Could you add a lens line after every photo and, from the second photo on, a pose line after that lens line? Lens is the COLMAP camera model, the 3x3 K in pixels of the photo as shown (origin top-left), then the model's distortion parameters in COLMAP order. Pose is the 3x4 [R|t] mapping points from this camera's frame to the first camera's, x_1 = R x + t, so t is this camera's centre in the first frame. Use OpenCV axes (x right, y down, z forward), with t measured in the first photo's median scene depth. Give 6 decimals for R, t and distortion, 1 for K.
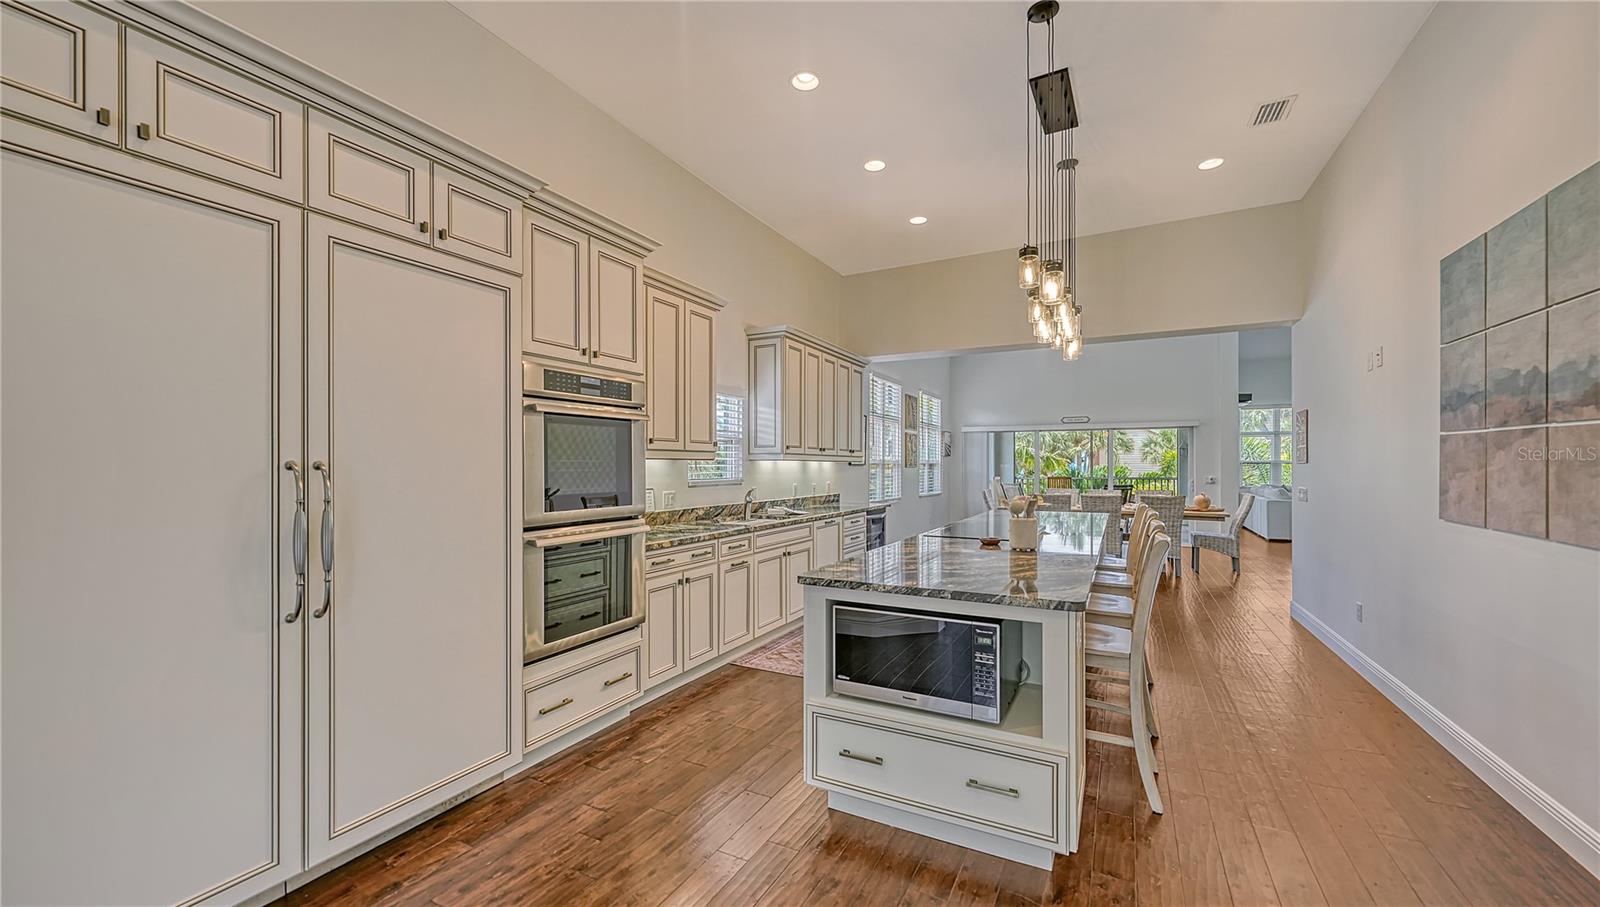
lens RADIAL K [[628.7, 0, 777.0], [0, 628.7, 463.4], [0, 0, 1]] dist [0.000160, 0.000002]
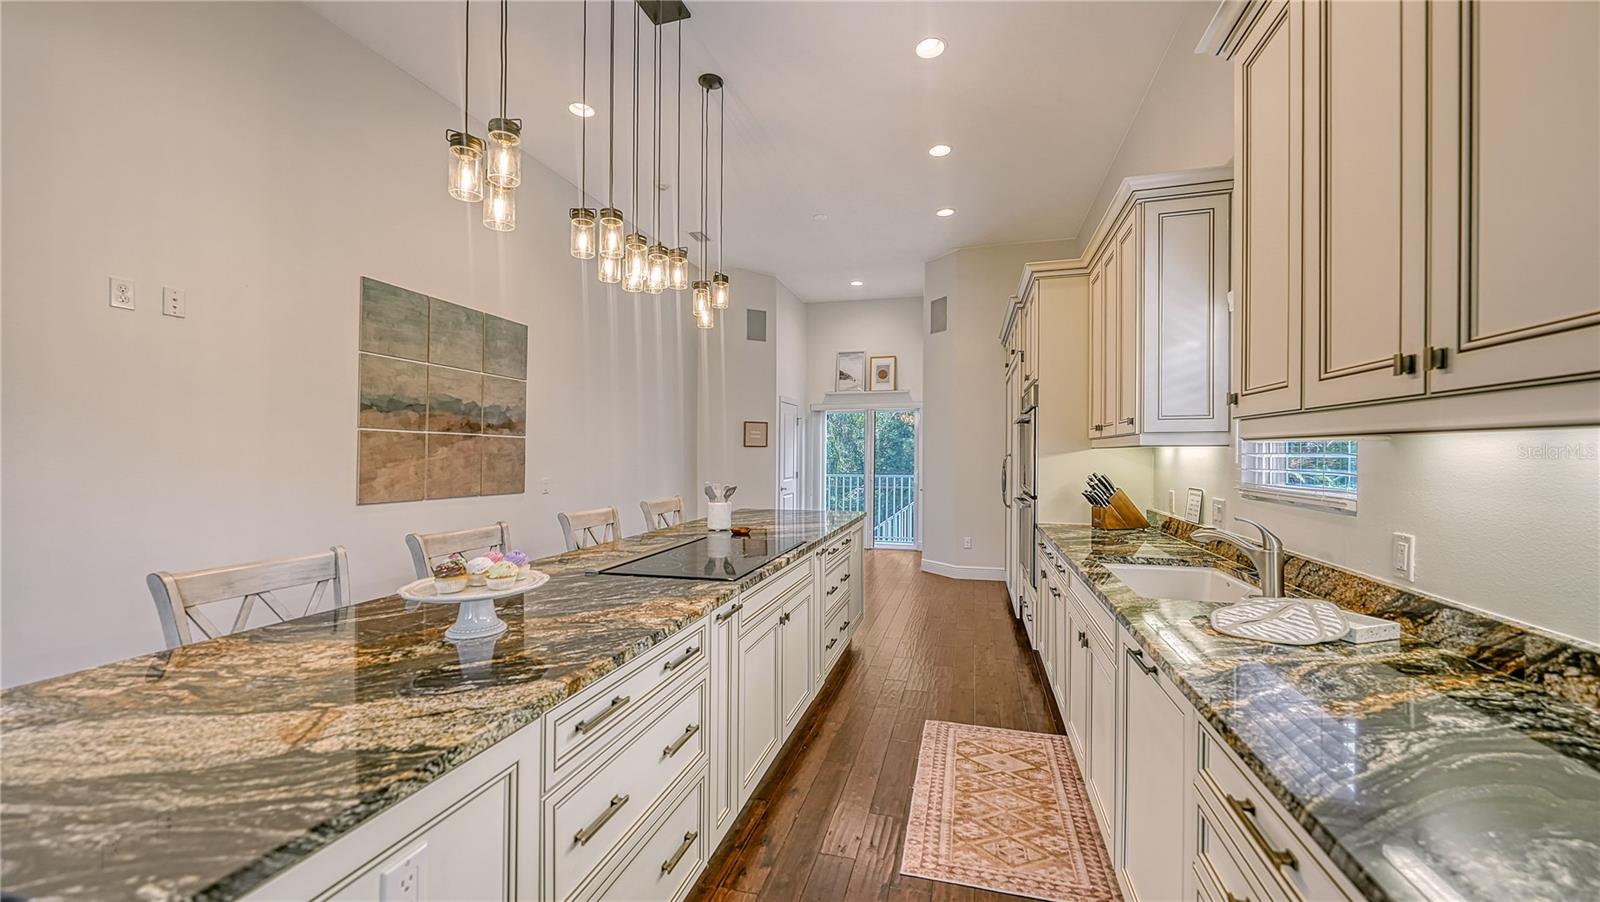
lens RADIAL K [[604.2, 0, 796.4], [0, 604.2, 455.9], [0, 0, 1]] dist [0.001380, 0.000024]
pose [[-0.977640, 0.003598, -0.210256, 0.524280], [0.003579, 0.999993, 0.000470, 0.003405], [0.210256, -0.000293, -0.977646, 2.264755]]
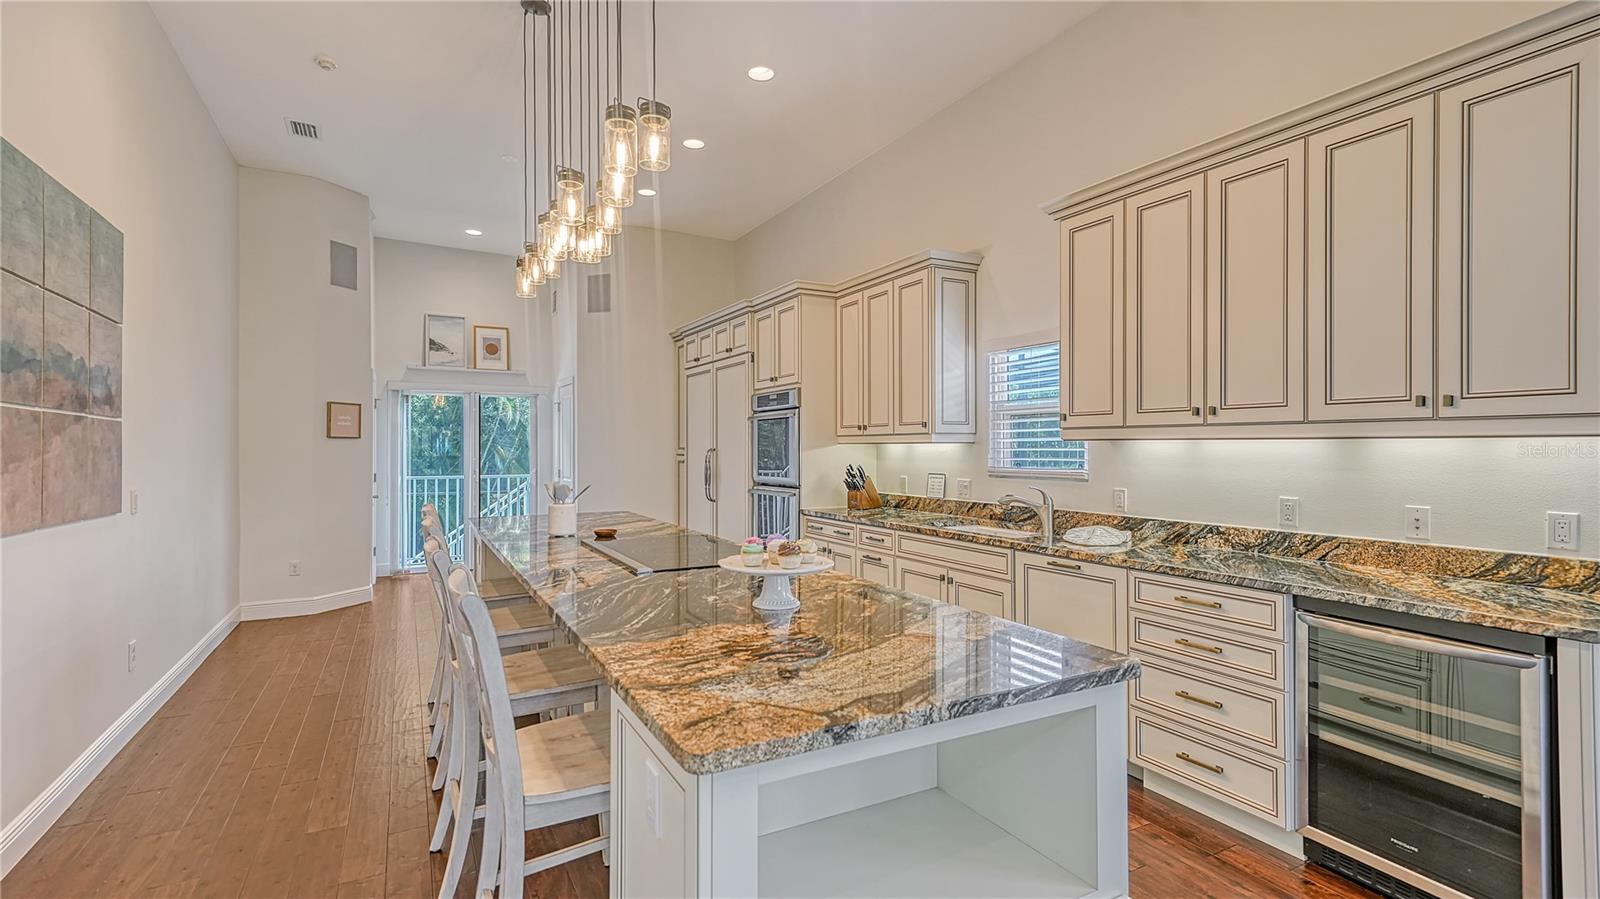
lens RADIAL K [[757.1, 0, 800.0], [0, 757.1, 449.5], [0, 0, 1]] dist [0.022809, -0.000079]
pose [[-0.548841, 0.003413, -0.835919, 1.274015], [0.003978, 0.999991, 0.001471, 0.001627], [0.835917, -0.002518, -0.548850, 2.123713]]
